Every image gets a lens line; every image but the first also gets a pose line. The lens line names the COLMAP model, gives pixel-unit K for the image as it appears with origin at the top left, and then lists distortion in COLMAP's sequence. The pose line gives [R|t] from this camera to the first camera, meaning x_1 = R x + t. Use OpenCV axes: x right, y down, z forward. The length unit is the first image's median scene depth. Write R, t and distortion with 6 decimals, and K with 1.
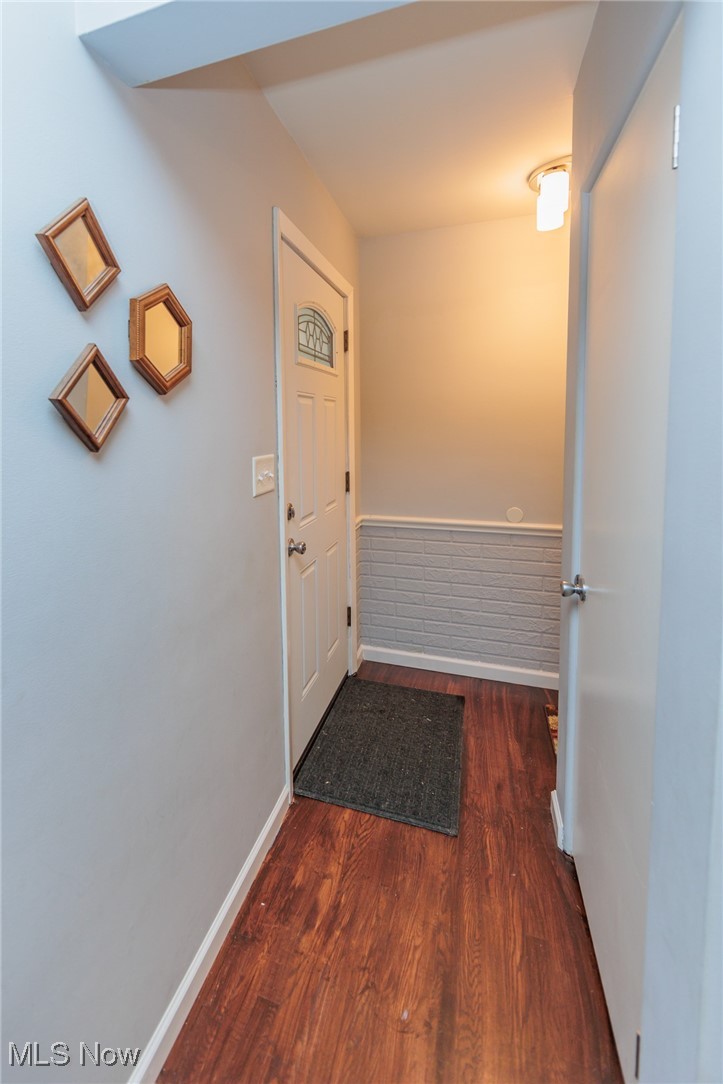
lens RADIAL K [[430.8, 0, 339.9], [0, 430.8, 453.4], [0, 0, 1]] dist [-0.005777, 0.000553]
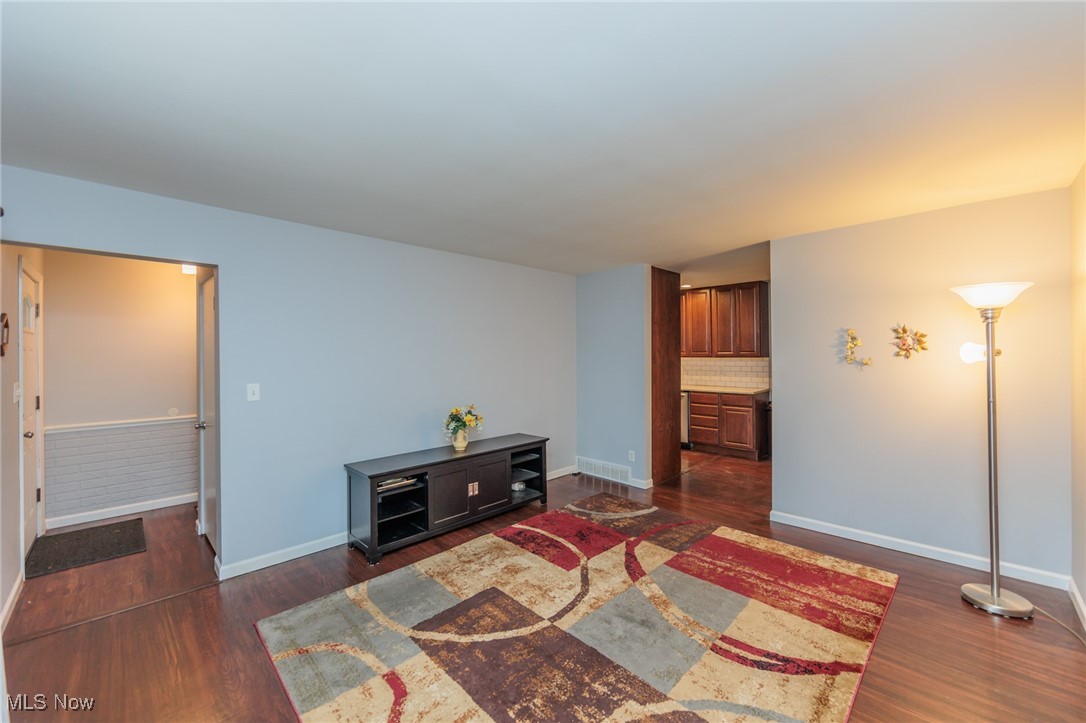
lens RADIAL K [[431.6, 0, 540.1], [0, 431.6, 357.8], [0, 0, 1]] dist [-0.005777, 0.000553]
pose [[0.461470, 0.000515, 0.887156, -0.514390], [0.053122, 0.998189, -0.028211, 0.047130], [-0.885564, 0.060146, 0.460607, -1.282505]]
